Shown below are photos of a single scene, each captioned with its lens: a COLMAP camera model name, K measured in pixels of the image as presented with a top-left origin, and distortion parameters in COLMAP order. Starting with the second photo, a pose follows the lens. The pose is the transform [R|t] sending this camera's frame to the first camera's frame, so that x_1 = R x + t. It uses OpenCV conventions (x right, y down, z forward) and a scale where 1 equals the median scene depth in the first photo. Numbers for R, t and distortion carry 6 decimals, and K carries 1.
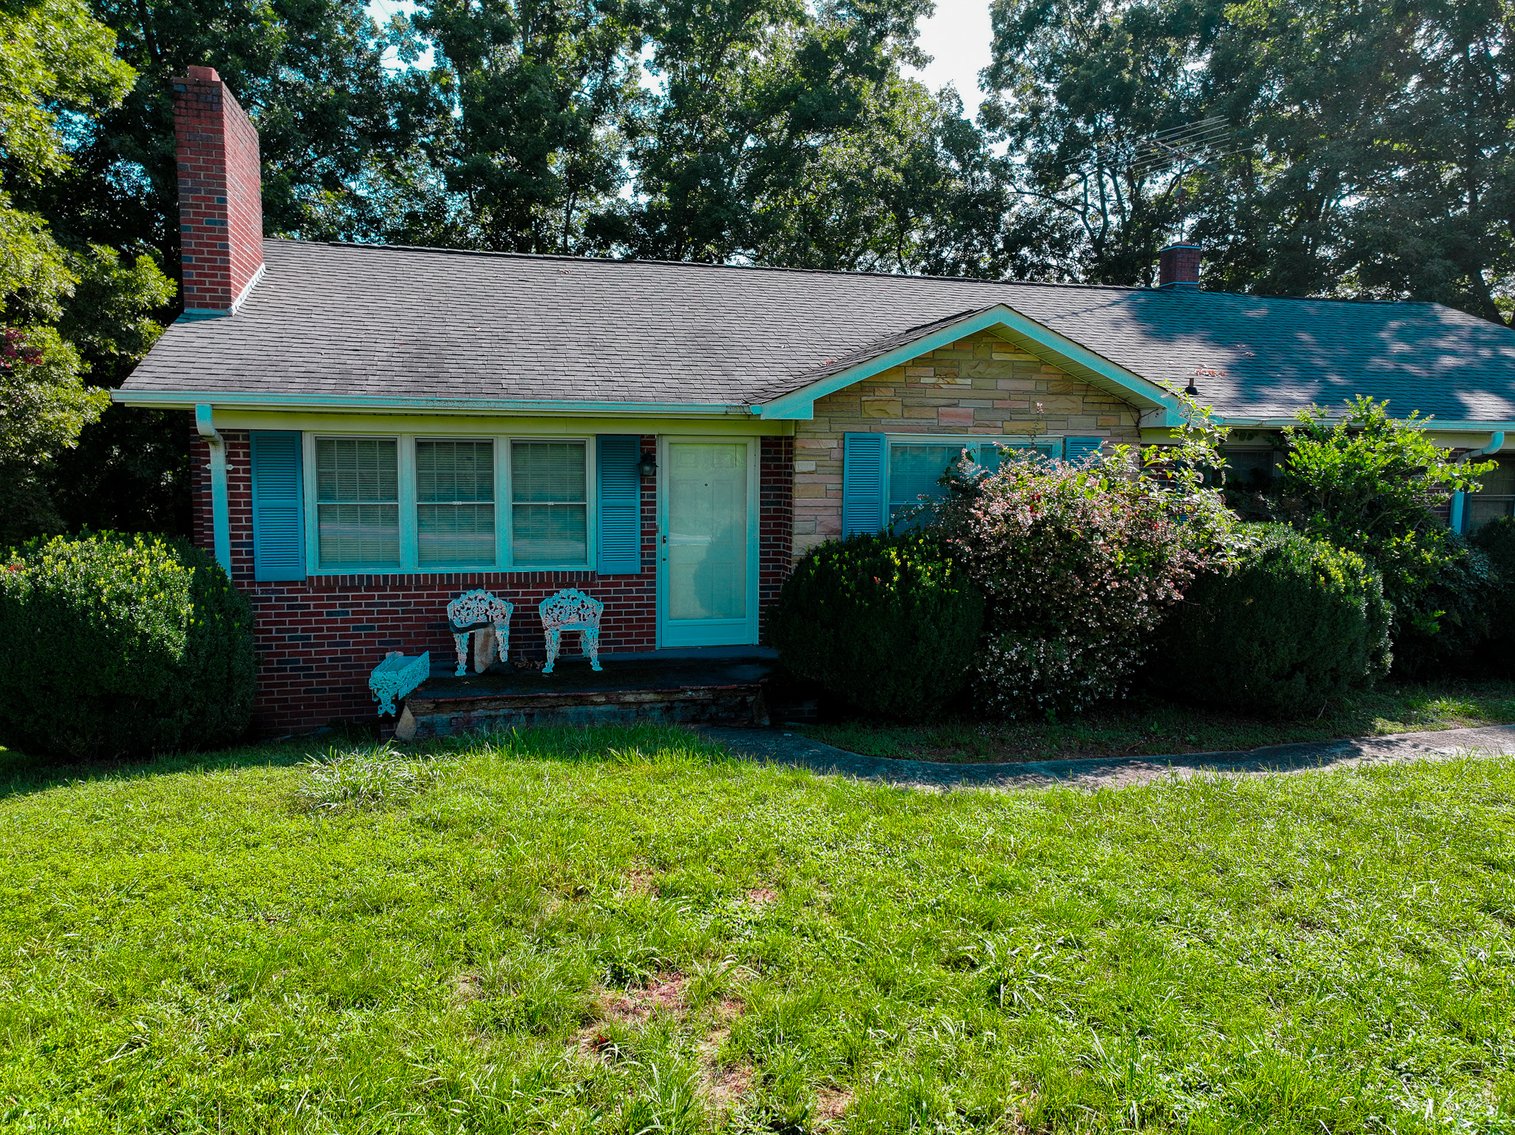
lens RADIAL K [[1086.7, 0, 757.5], [0, 1086.7, 567.5], [0, 0, 1]] dist [0.020294, -0.006689]
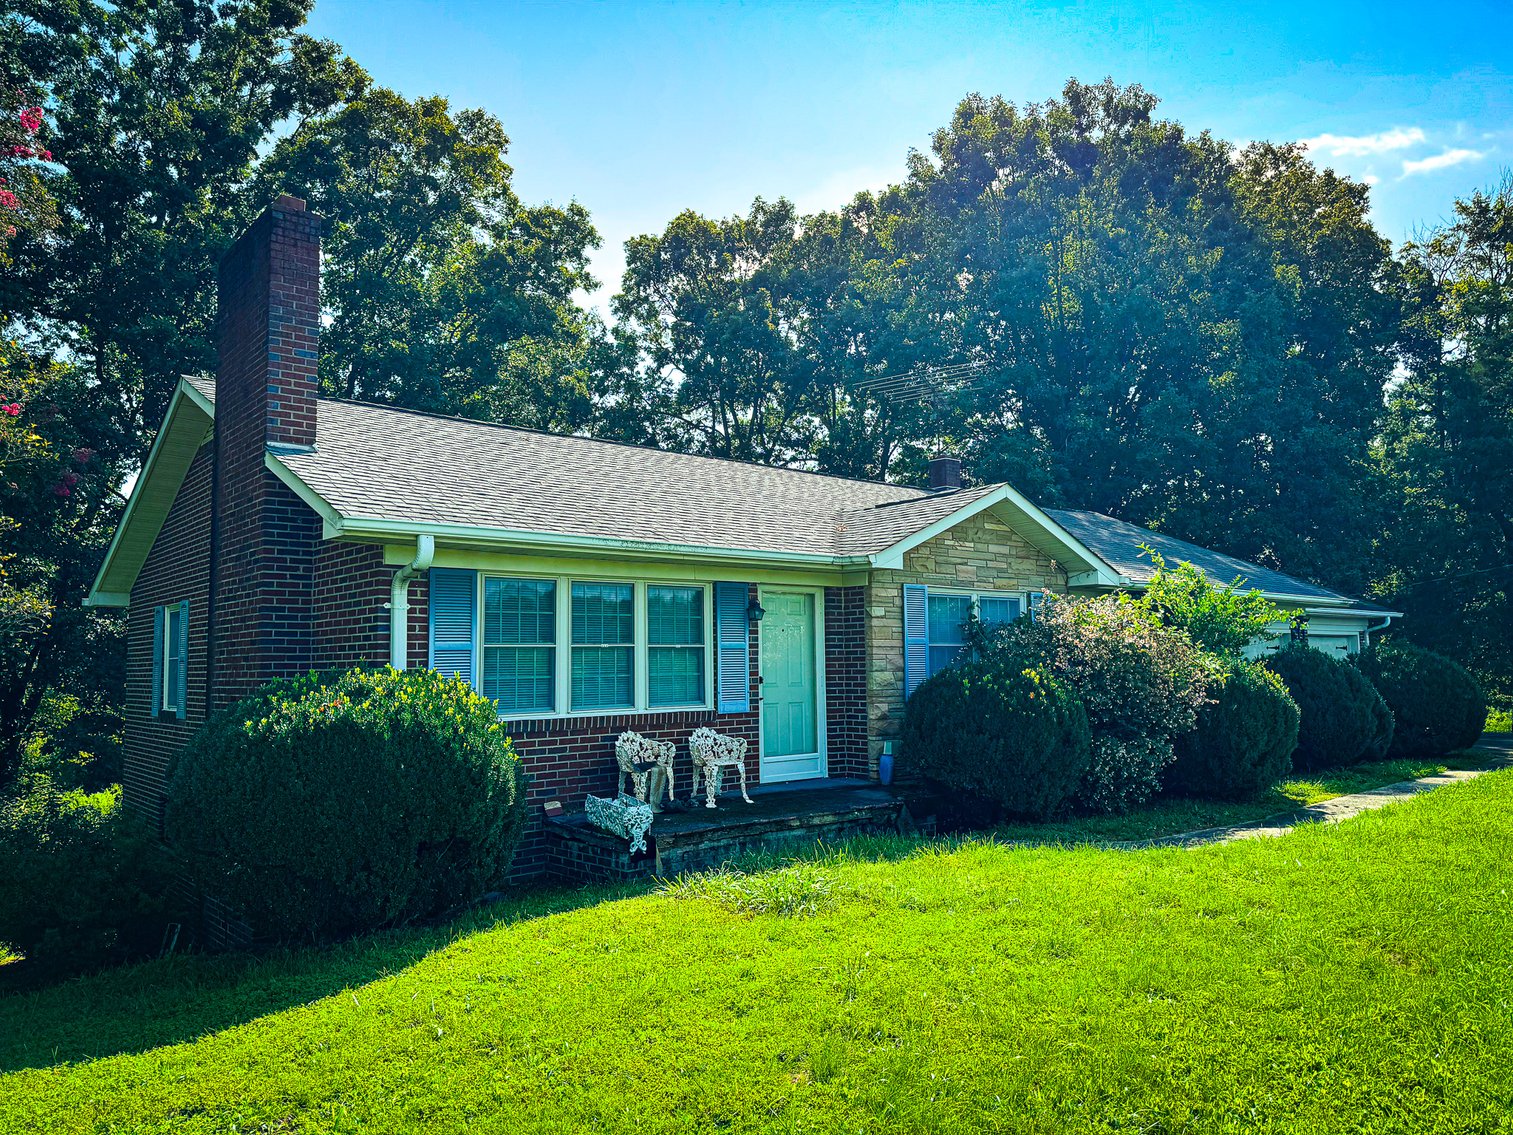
lens RADIAL K [[1080.8, 0, 783.3], [0, 1080.8, 574.1], [0, 0, 1]] dist [0.051098, -0.086822]
pose [[0.889850, 0.017011, 0.455936, -0.554007], [0.066330, 0.983865, -0.166164, 0.049666], [-0.451406, 0.178104, 0.874364, 0.039525]]
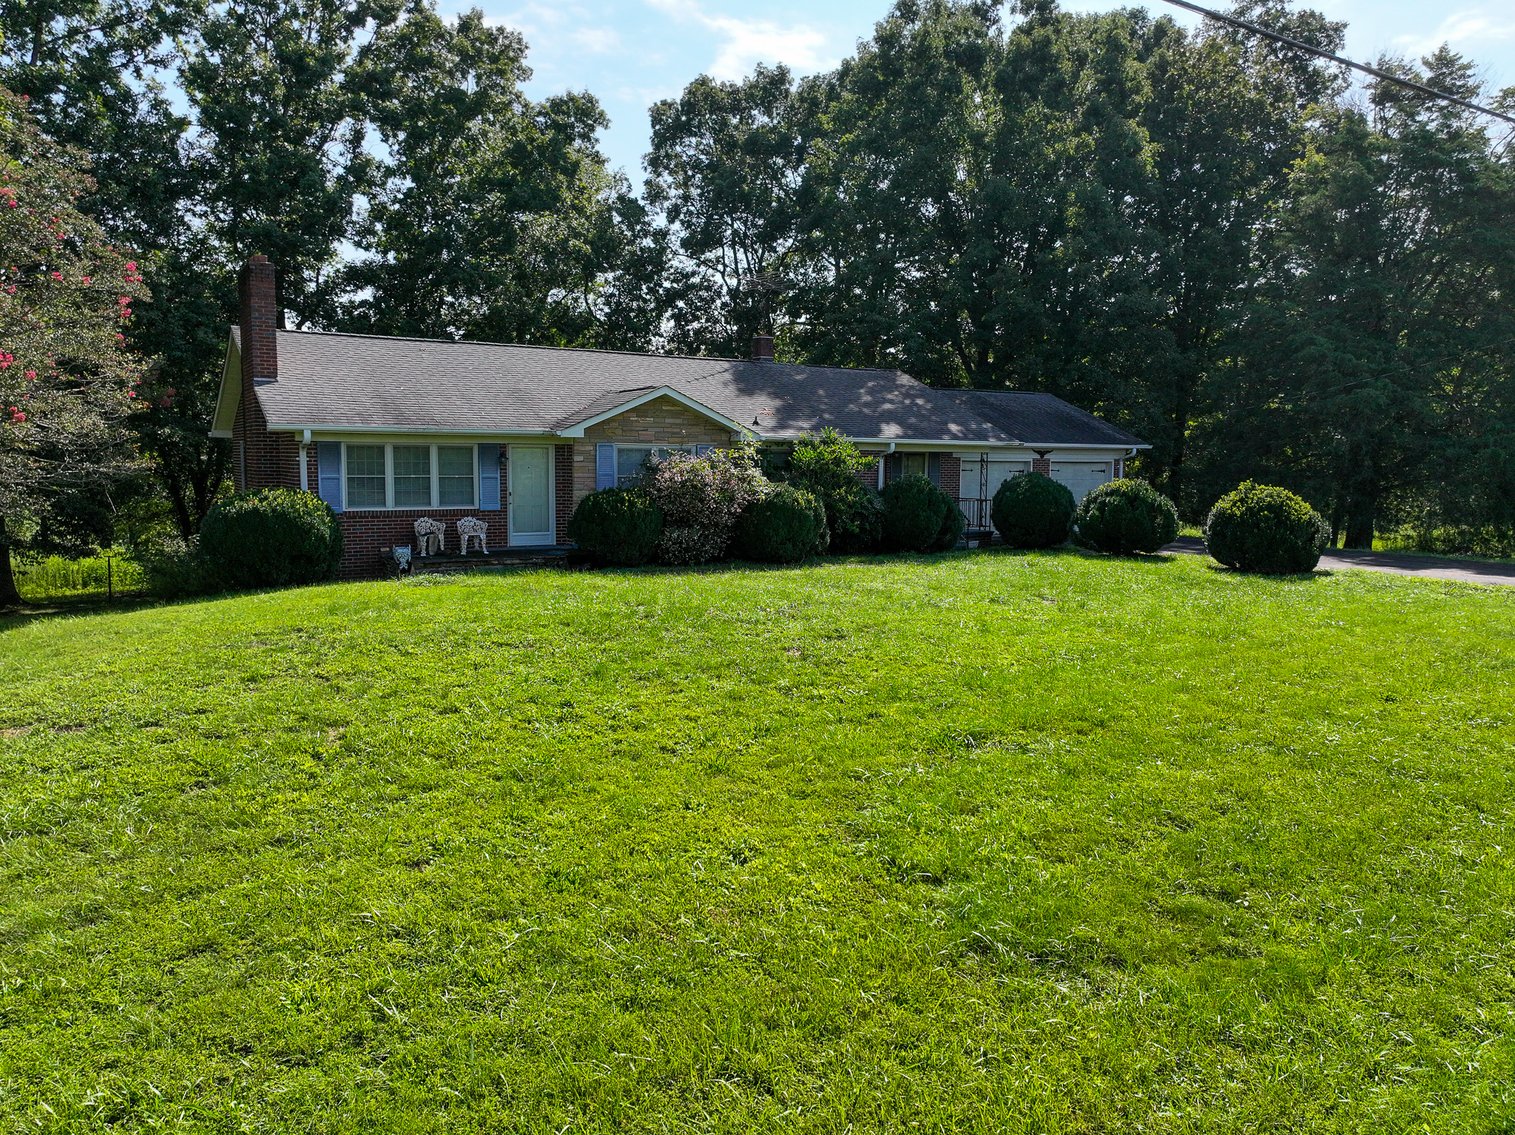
lens RADIAL K [[1086.7, 0, 757.5], [0, 1086.7, 567.5], [0, 0, 1]] dist [0.020294, -0.006689]
pose [[0.955433, -0.031078, 0.293567, -0.248940], [0.030372, 0.999514, 0.006964, 0.114476], [-0.293641, 0.002262, 0.955913, -1.124645]]
